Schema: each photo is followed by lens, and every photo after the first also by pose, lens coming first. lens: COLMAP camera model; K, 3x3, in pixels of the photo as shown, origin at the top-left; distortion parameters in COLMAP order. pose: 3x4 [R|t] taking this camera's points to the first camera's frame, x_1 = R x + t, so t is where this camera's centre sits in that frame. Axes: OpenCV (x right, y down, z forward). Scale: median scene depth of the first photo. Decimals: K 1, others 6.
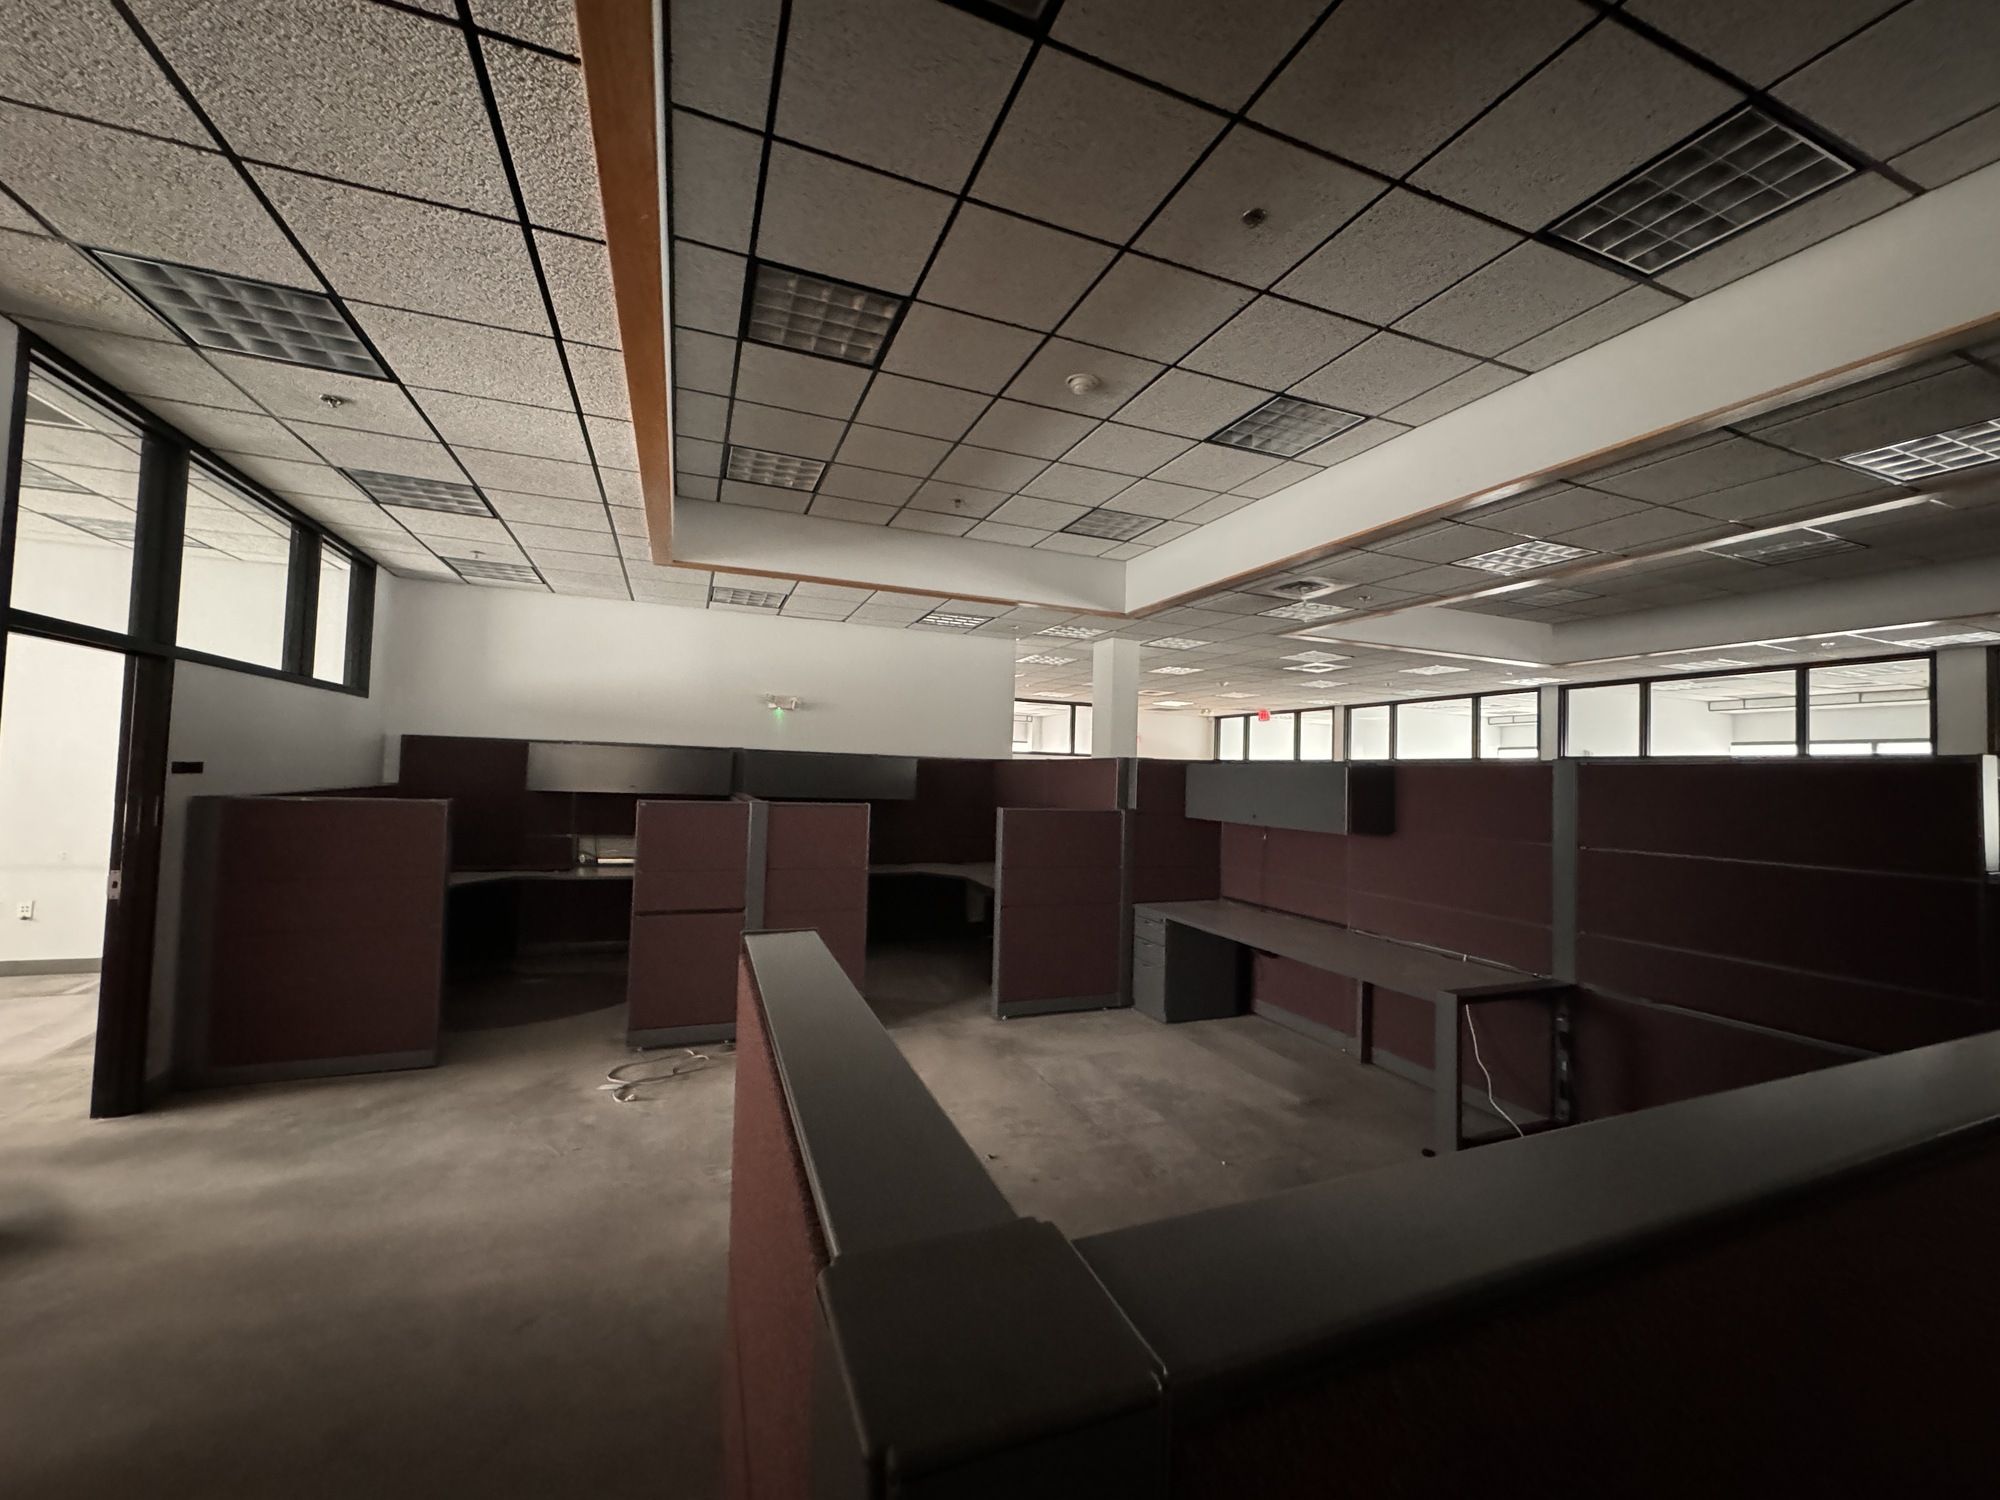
lens RADIAL K [[797.2, 0, 1000.0], [0, 797.2, 750.0], [0, 0, 1]] dist [-0.001938, 0.001086]
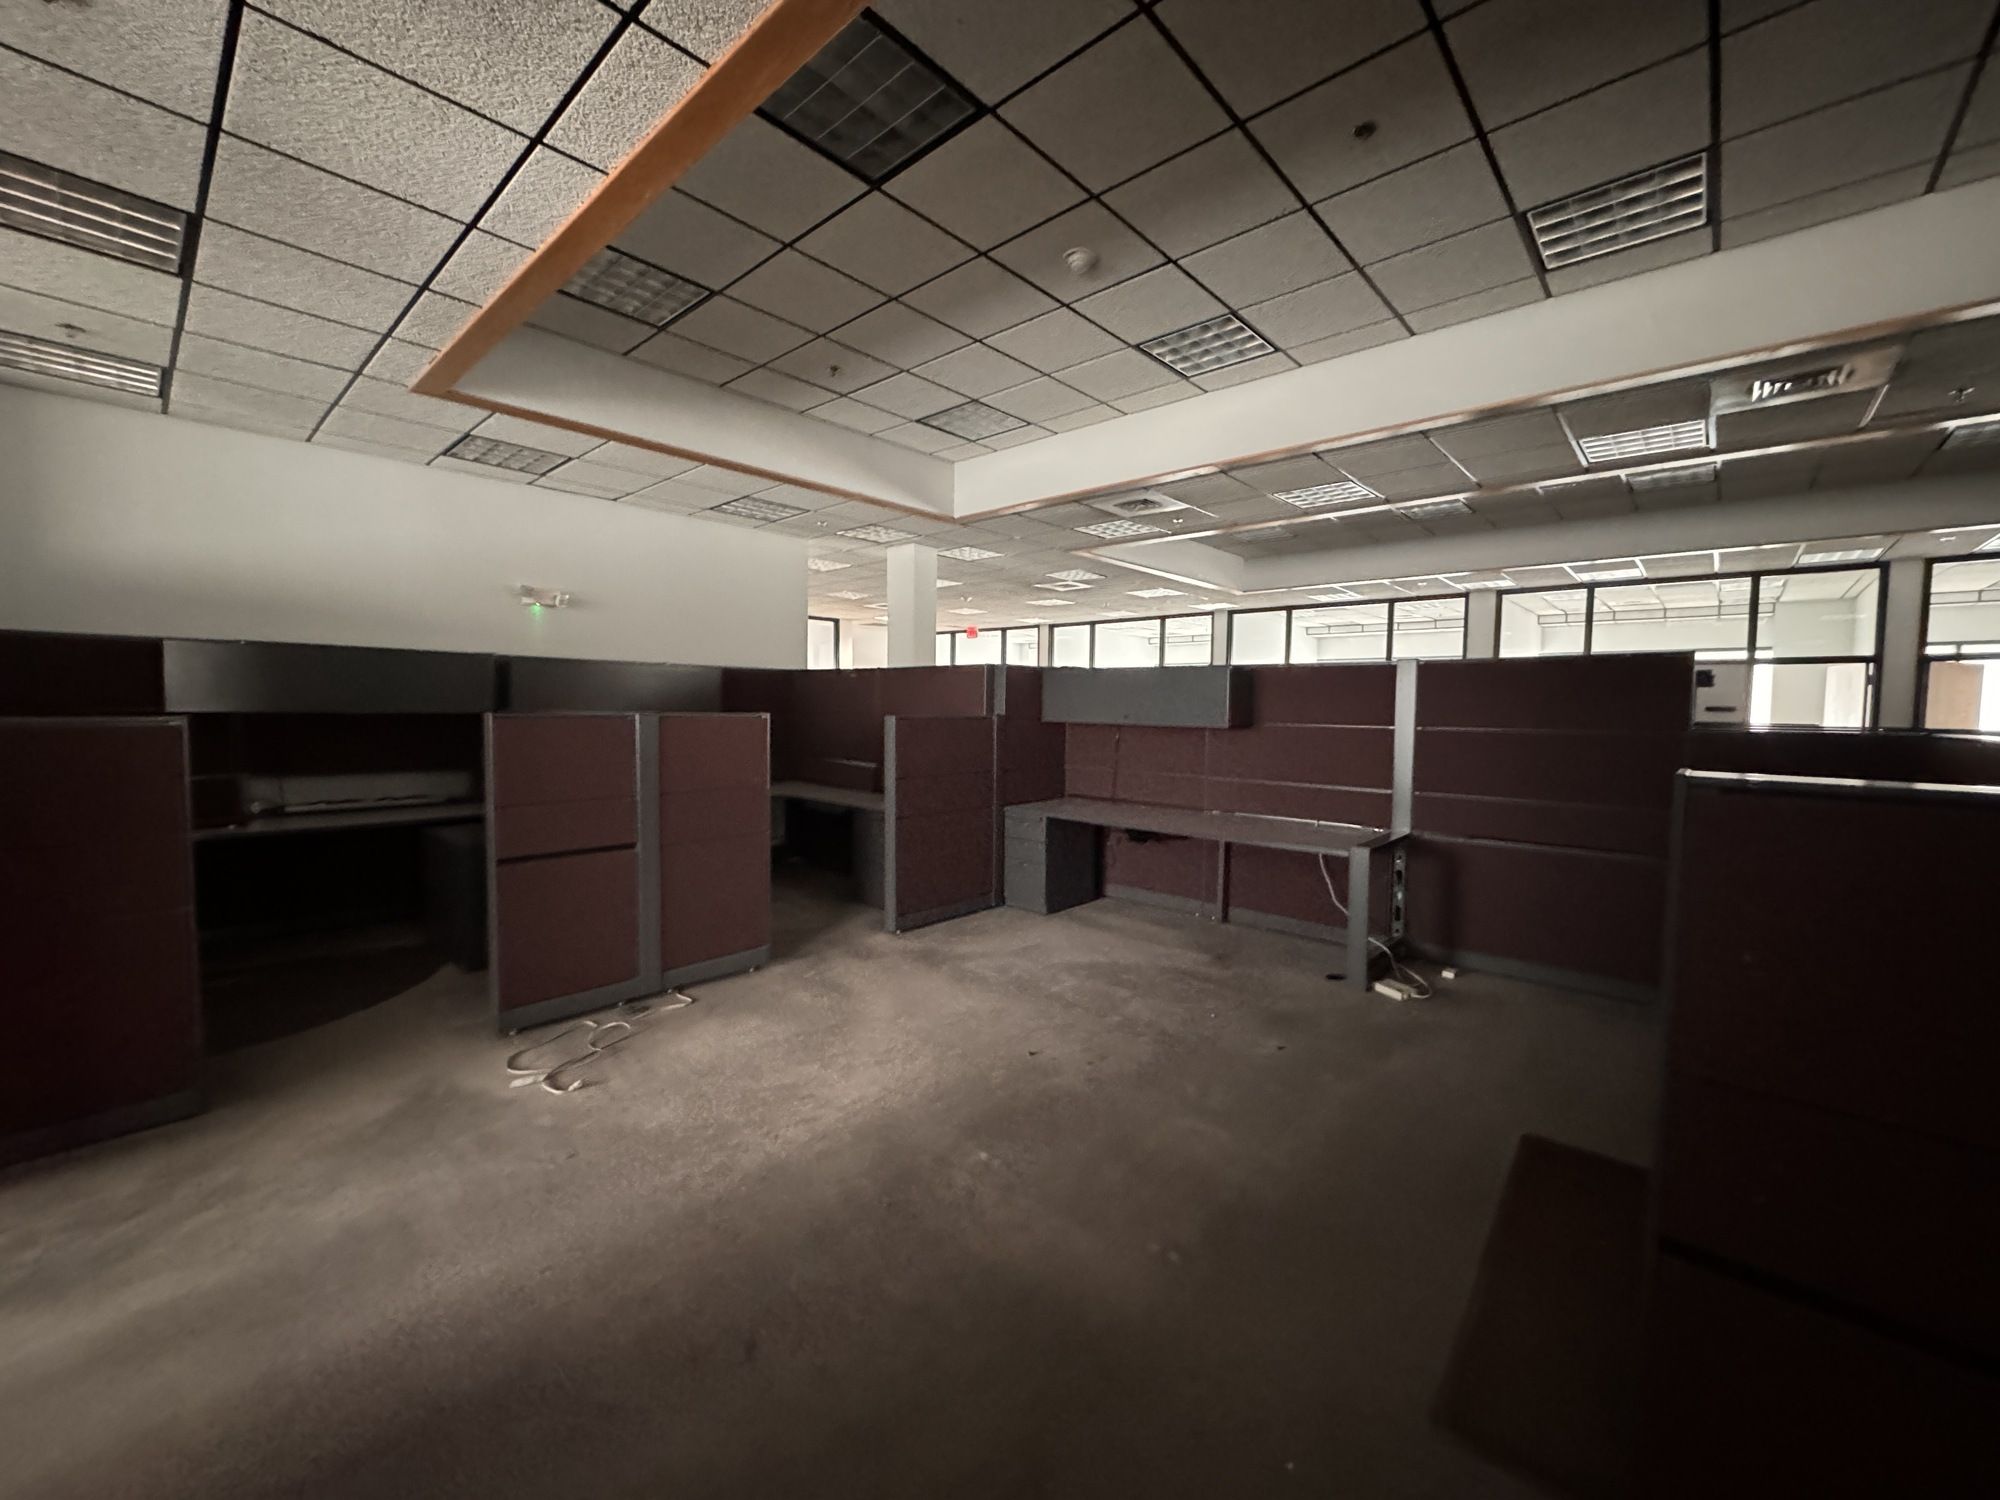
lens RADIAL K [[797.2, 0, 1000.0], [0, 797.2, 750.0], [0, 0, 1]] dist [-0.001938, 0.001086]
pose [[0.897751, -0.044820, 0.438217, -0.296890], [0.001512, 0.995118, 0.098680, 0.020044], [-0.440500, -0.087928, 0.893436, 0.098198]]
